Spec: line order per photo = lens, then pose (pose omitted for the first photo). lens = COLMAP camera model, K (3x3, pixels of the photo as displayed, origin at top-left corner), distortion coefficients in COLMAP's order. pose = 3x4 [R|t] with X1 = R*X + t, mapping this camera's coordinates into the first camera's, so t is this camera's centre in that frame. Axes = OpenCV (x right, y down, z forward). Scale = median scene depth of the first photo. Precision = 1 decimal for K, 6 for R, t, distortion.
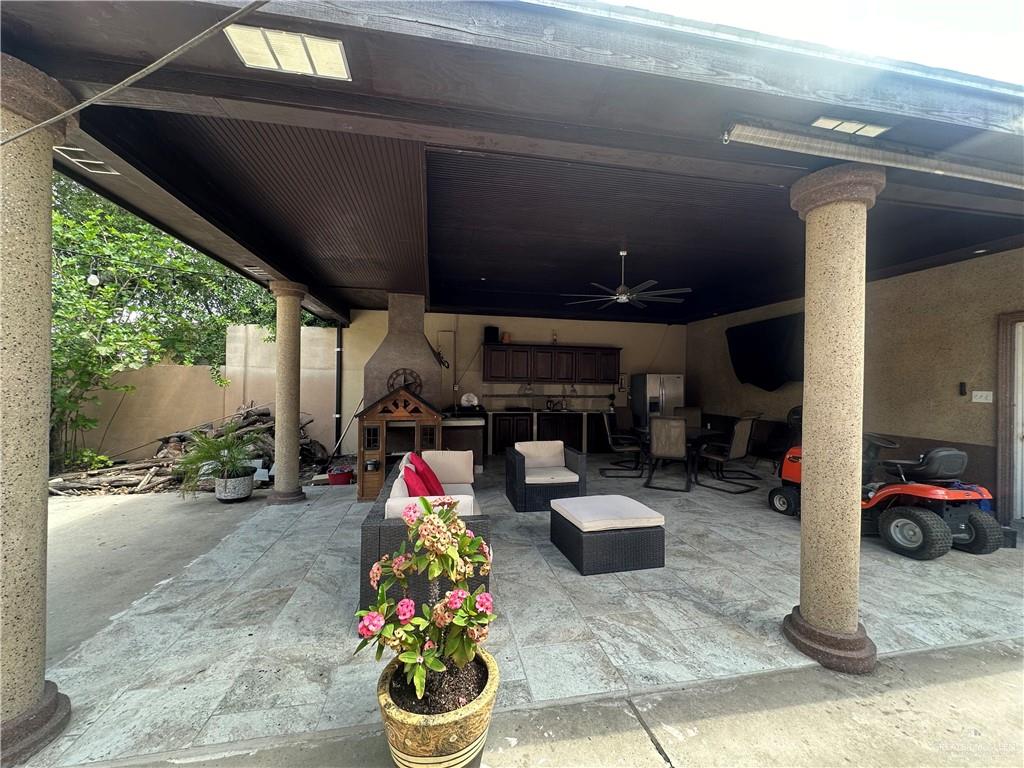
lens RADIAL K [[410.2, 0, 513.2], [0, 410.2, 381.3], [0, 0, 1]] dist [-0.002646, 0.000172]
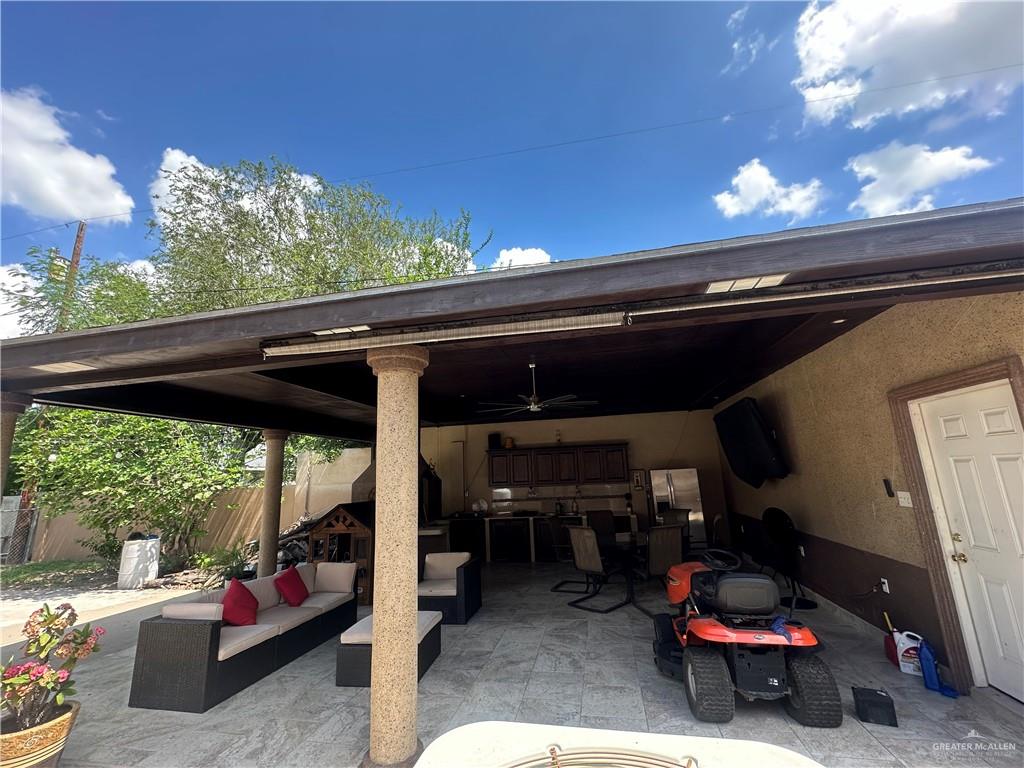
lens RADIAL K [[425.7, 0, 513.4], [0, 425.7, 382.5], [0, 0, 1]] dist [-0.004333, 0.000633]
pose [[0.923101, -0.133458, -0.360657, 0.559117], [0.057813, 0.975352, -0.212947, -0.033148], [0.380187, 0.175721, 0.908064, -0.015735]]
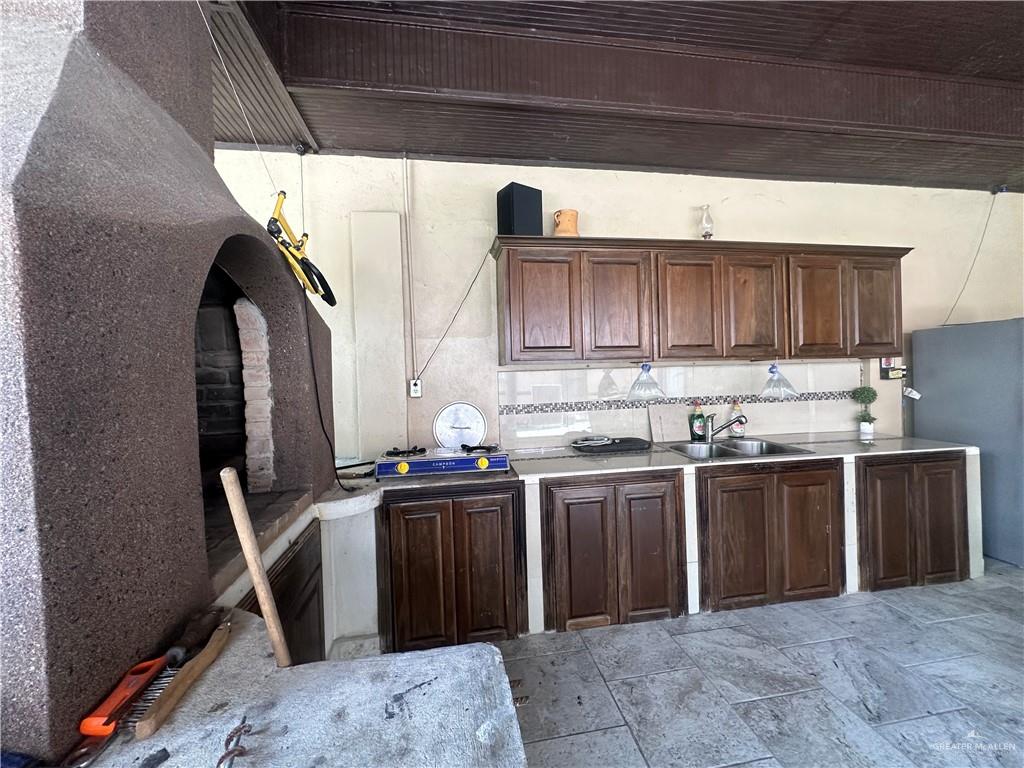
lens RADIAL K [[410.2, 0, 513.2], [0, 410.2, 381.3], [0, 0, 1]] dist [-0.002646, 0.000172]
pose [[0.998278, -0.042596, -0.040332, -0.068858], [0.043419, 0.998862, 0.019750, 0.009197], [0.039445, -0.021467, 0.998991, 0.929284]]
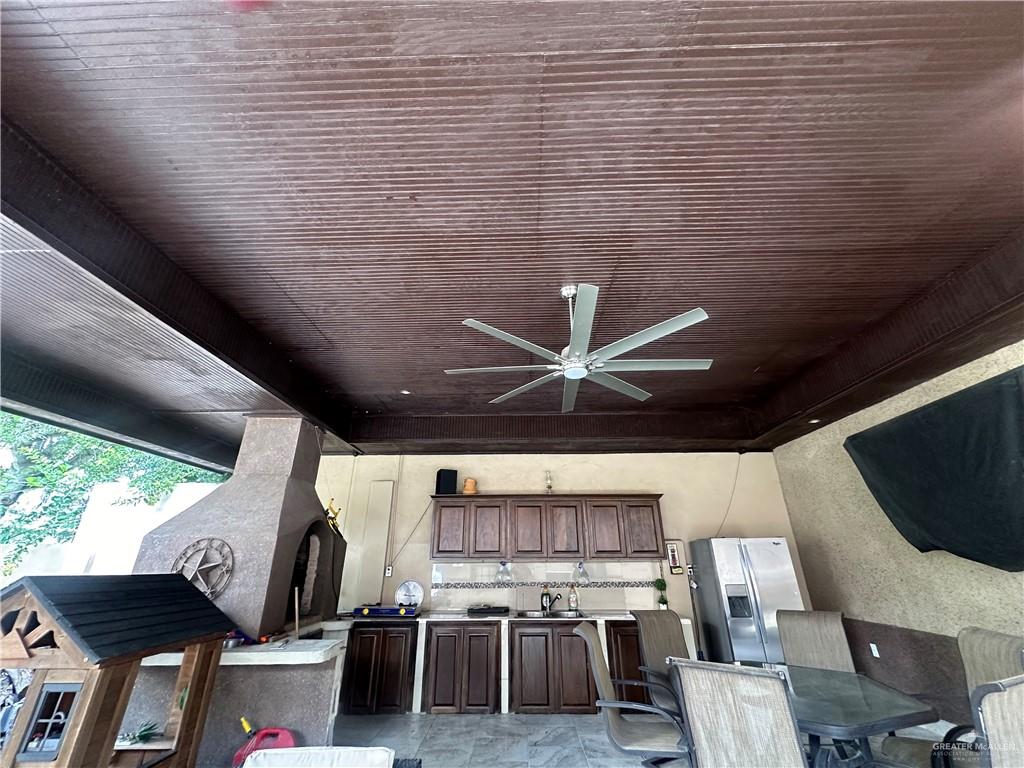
lens RADIAL K [[410.2, 0, 513.2], [0, 410.2, 381.3], [0, 0, 1]] dist [-0.002646, 0.000172]
pose [[0.977360, -0.102315, -0.185200, 0.258034], [0.020355, 0.916714, -0.399025, 0.003697], [0.210601, 0.386221, 0.898043, 0.501980]]
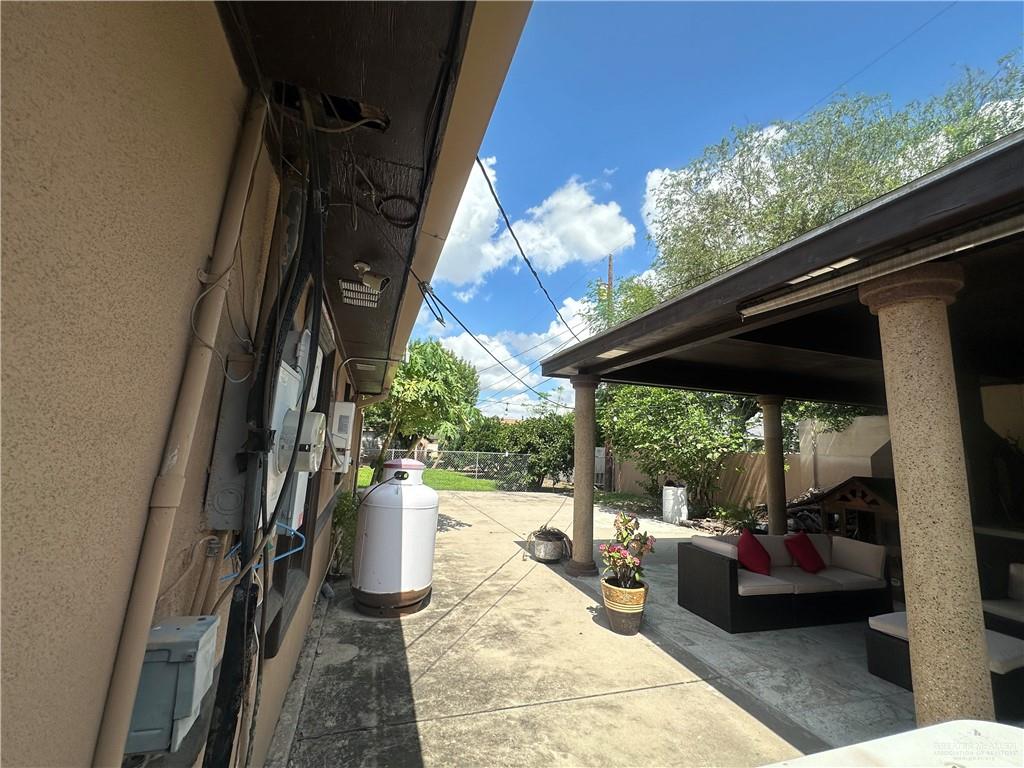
lens RADIAL K [[425.7, 0, 513.4], [0, 425.7, 382.5], [0, 0, 1]] dist [-0.004333, 0.000633]
pose [[0.124363, -0.157234, -0.979700, 0.577429], [-0.034517, 0.986082, -0.162640, -0.015015], [0.991636, 0.054042, 0.117205, -0.016347]]
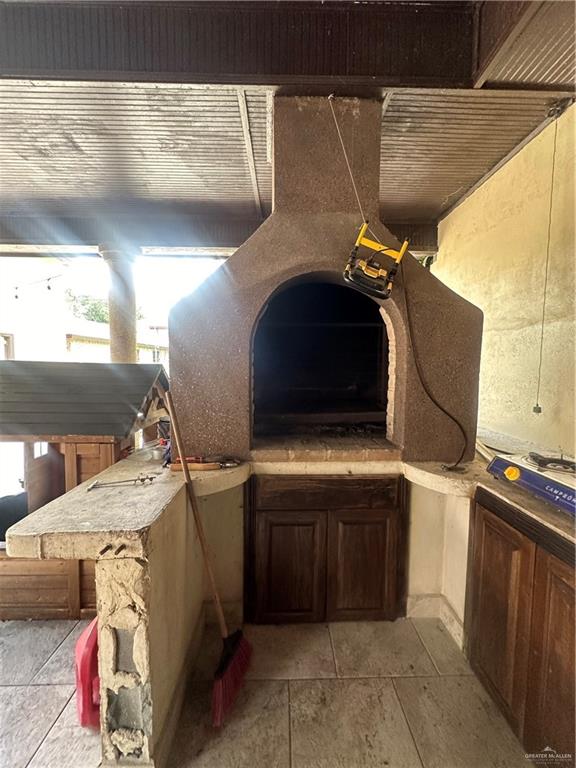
lens RADIAL K [[317.1, 0, 286.7], [0, 317.1, 384.8], [0, 0, 1]] dist [-0.001125, 0.000064]
pose [[-0.173289, 0.069270, -0.982432, 0.056398], [0.007309, 0.997586, 0.069050, 0.007097], [0.984844, 0.004785, -0.173377, 1.148255]]
